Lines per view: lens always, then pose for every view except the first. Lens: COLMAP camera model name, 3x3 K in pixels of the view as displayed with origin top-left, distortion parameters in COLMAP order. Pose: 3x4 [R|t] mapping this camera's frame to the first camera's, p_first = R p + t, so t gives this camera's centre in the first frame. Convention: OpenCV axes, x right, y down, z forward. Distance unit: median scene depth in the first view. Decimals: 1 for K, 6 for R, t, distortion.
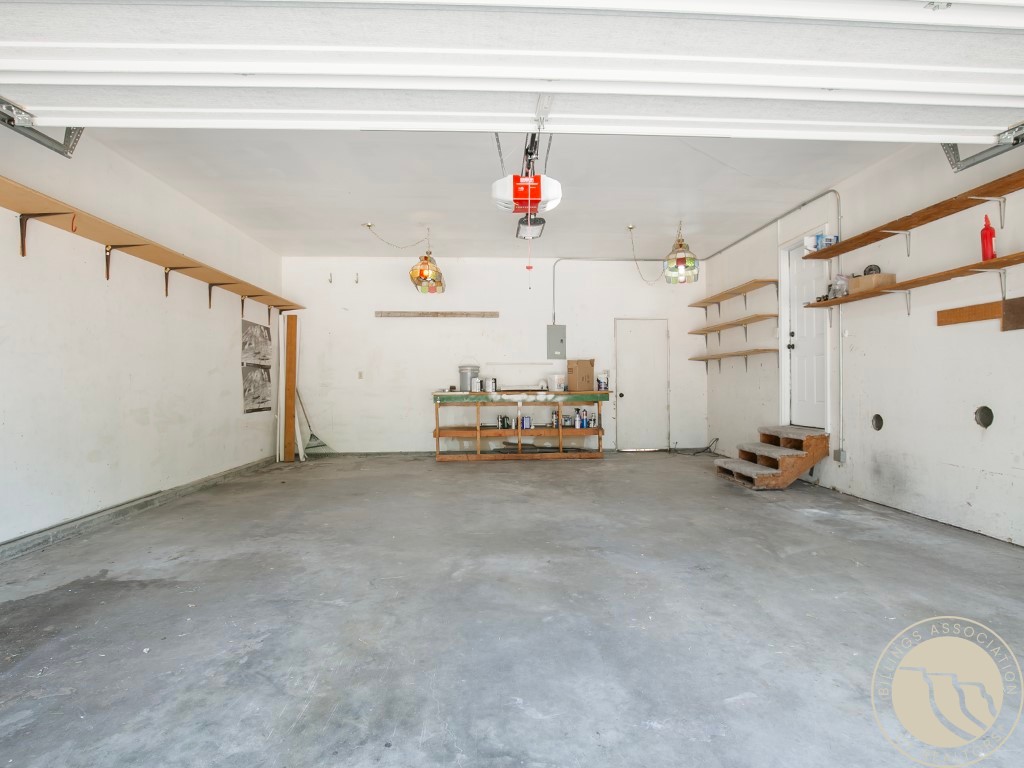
lens RADIAL K [[514.1, 0, 508.2], [0, 514.1, 386.8], [0, 0, 1]] dist [-0.026995, 0.001587]
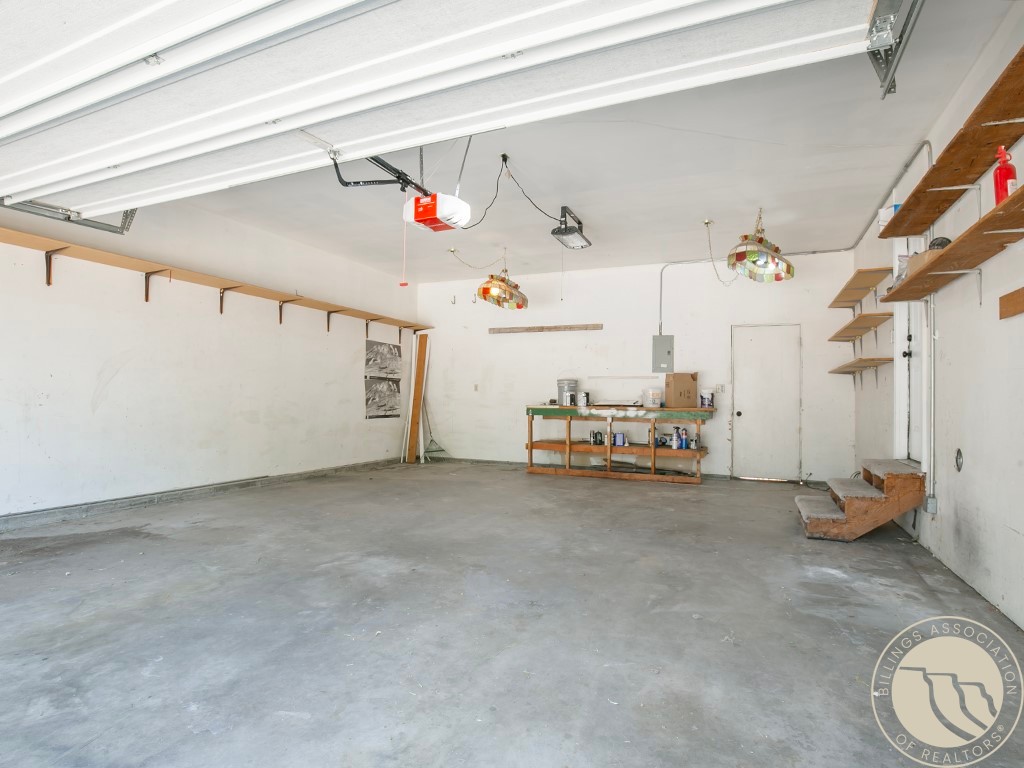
lens RADIAL K [[514.1, 0, 508.2], [0, 514.1, 386.8], [0, 0, 1]] dist [-0.026995, 0.001587]
pose [[0.902011, 0.008788, -0.431623, 0.273745], [-0.020816, 0.999515, -0.023151, -0.001206], [0.431210, 0.029867, 0.901757, 0.060799]]
